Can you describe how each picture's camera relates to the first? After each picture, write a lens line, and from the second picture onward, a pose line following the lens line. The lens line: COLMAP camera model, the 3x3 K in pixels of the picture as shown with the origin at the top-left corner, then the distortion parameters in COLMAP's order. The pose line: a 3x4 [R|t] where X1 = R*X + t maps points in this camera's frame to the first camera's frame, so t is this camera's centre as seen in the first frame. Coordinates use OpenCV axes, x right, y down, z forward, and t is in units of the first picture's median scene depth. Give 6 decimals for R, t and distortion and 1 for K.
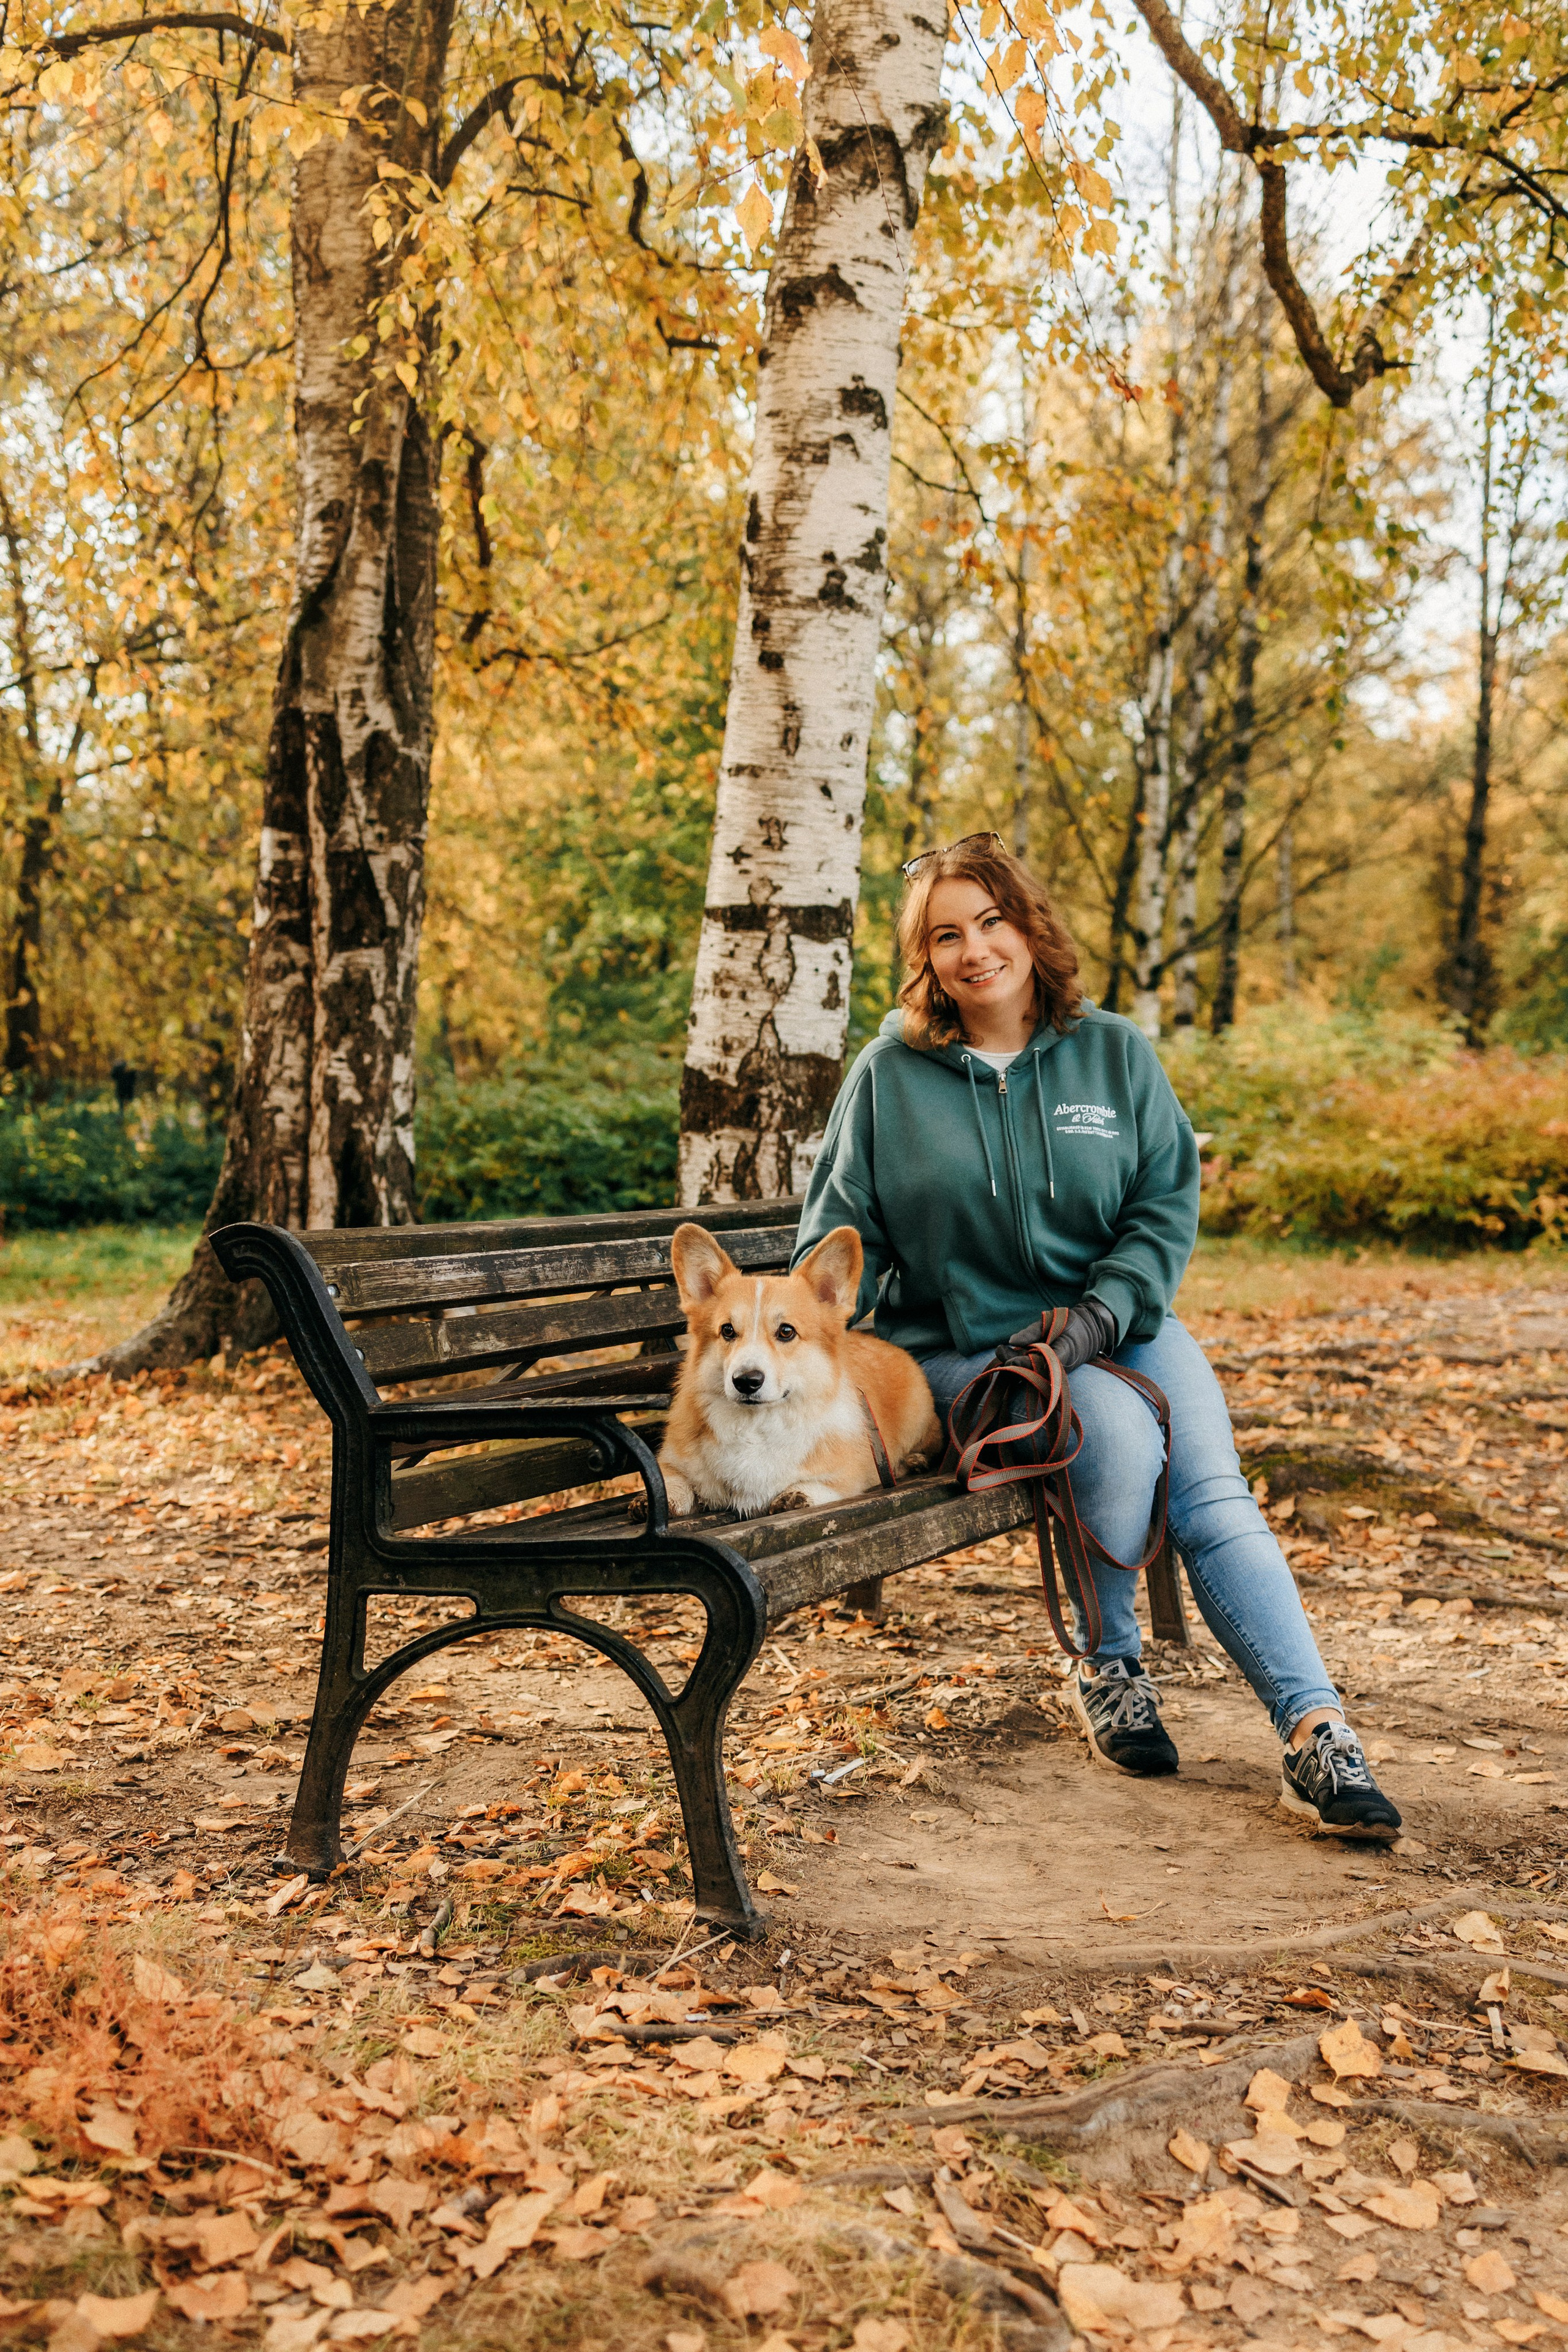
lens RADIAL K [[2122.4, 0, 784.0], [0, 2122.4, 1176.0], [0, 0, 1]] dist [0.020456, -0.023221]
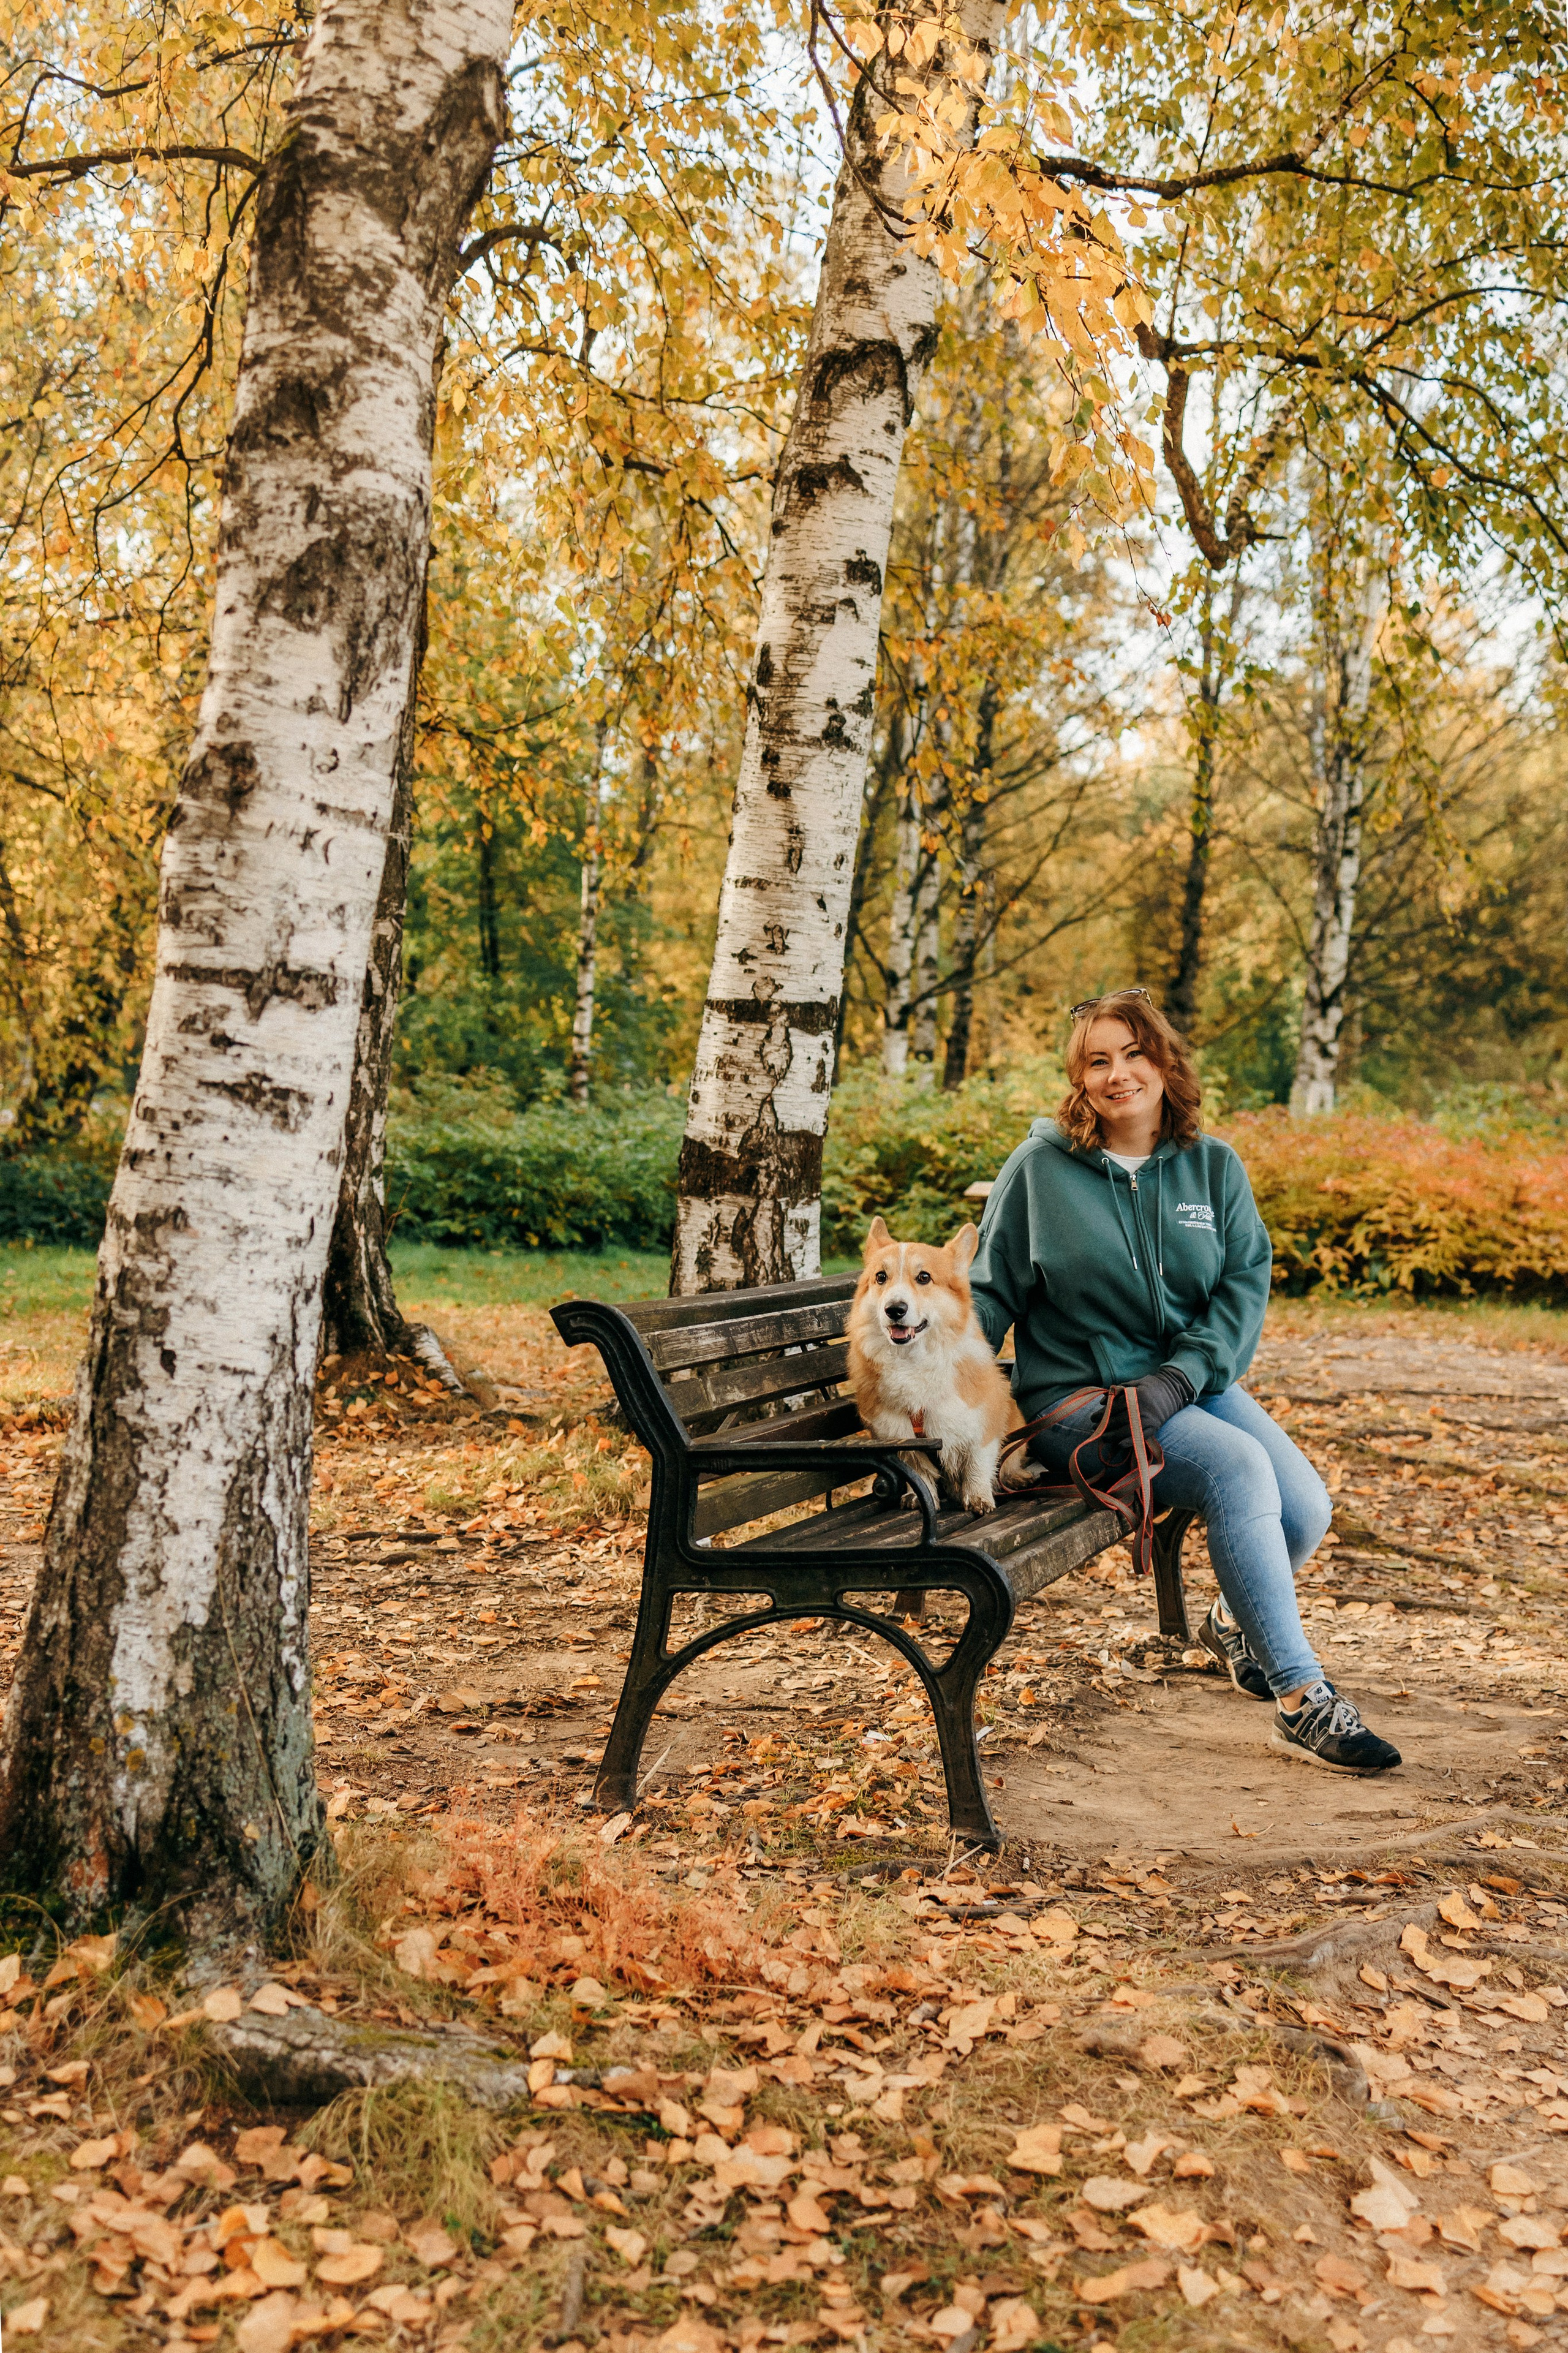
lens RADIAL K [[2092.2, 0, 784.0], [0, 2092.2, 1176.5], [0, 0, 1]] dist [-0.003813, 0.003529]
pose [[0.992604, 0.021700, 0.119440, -0.133555], [-0.020237, 0.999705, -0.013444, -0.017984], [-0.119697, 0.010928, 0.992750, -0.121910]]
